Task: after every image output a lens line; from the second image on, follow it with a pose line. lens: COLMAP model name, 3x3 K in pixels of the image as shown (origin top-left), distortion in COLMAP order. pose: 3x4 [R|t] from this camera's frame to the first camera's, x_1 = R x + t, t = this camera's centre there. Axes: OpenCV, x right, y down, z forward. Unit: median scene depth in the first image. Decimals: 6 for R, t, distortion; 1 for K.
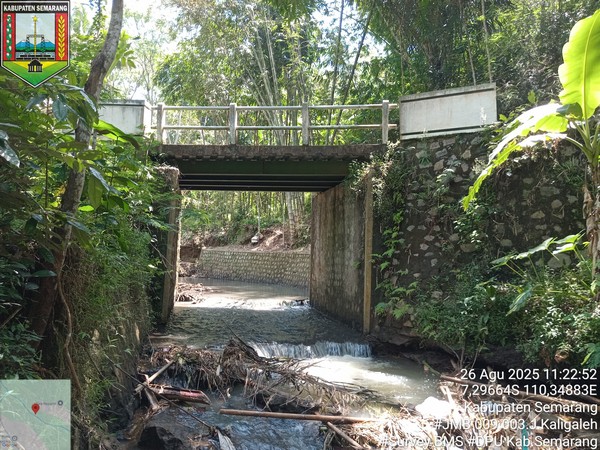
lens RADIAL K [[447.5, 0, 300.0], [0, 447.5, 225.0], [0, 0, 1]] dist [0.071551, -0.134405]
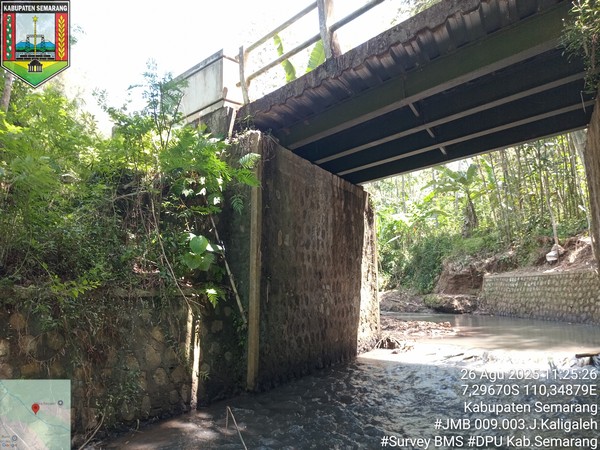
lens RADIAL K [[447.5, 0, 300.0], [0, 447.5, 225.0], [0, 0, 1]] dist [0.071551, -0.134405]
pose [[0.749128, -0.143311, -0.646737, 0.062889], [0.087470, 0.989169, -0.117872, 0.033862], [0.656624, 0.031731, 0.753550, 0.247681]]
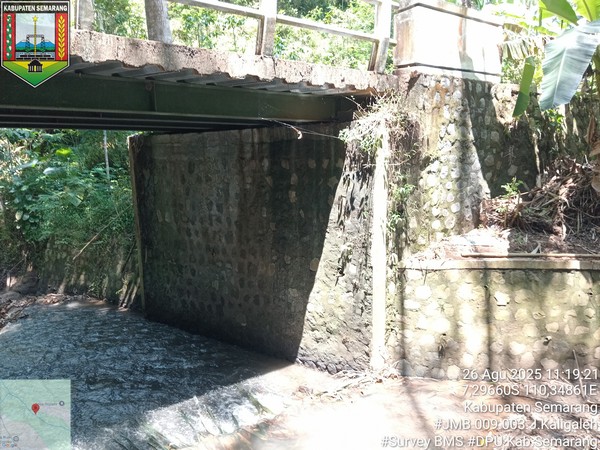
lens RADIAL K [[447.5, 0, 300.0], [0, 447.5, 225.0], [0, 0, 1]] dist [0.071551, -0.134405]
pose [[-0.743748, 0.078520, -0.663833, 0.022818], [0.037676, 0.996423, 0.075648, -0.004939], [0.667398, 0.031253, -0.744045, 0.748189]]
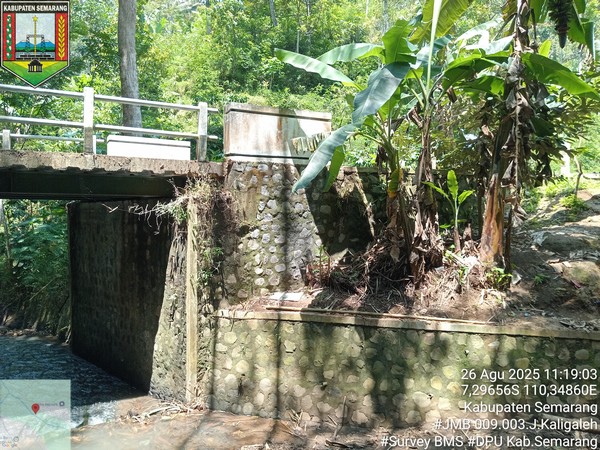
lens RADIAL K [[447.5, 0, 300.0], [0, 447.5, 225.0], [0, 0, 1]] dist [0.071551, -0.134405]
pose [[-0.835245, -0.020770, -0.549486, -0.058471], [0.009223, 0.998617, -0.051766, -0.005449], [0.549801, -0.048306, -0.833898, 0.881823]]
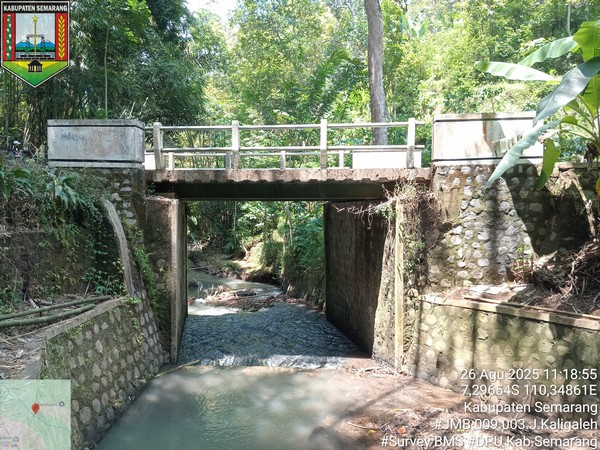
lens RADIAL K [[447.5, 0, 300.0], [0, 447.5, 225.0], [0, 0, 1]] dist [0.071551, -0.134405]
pose [[-0.999600, -0.027714, 0.005617, -0.083471], [-0.027879, 0.999102, -0.031914, -0.005316], [-0.004727, -0.032058, -0.999475, 0.949636]]
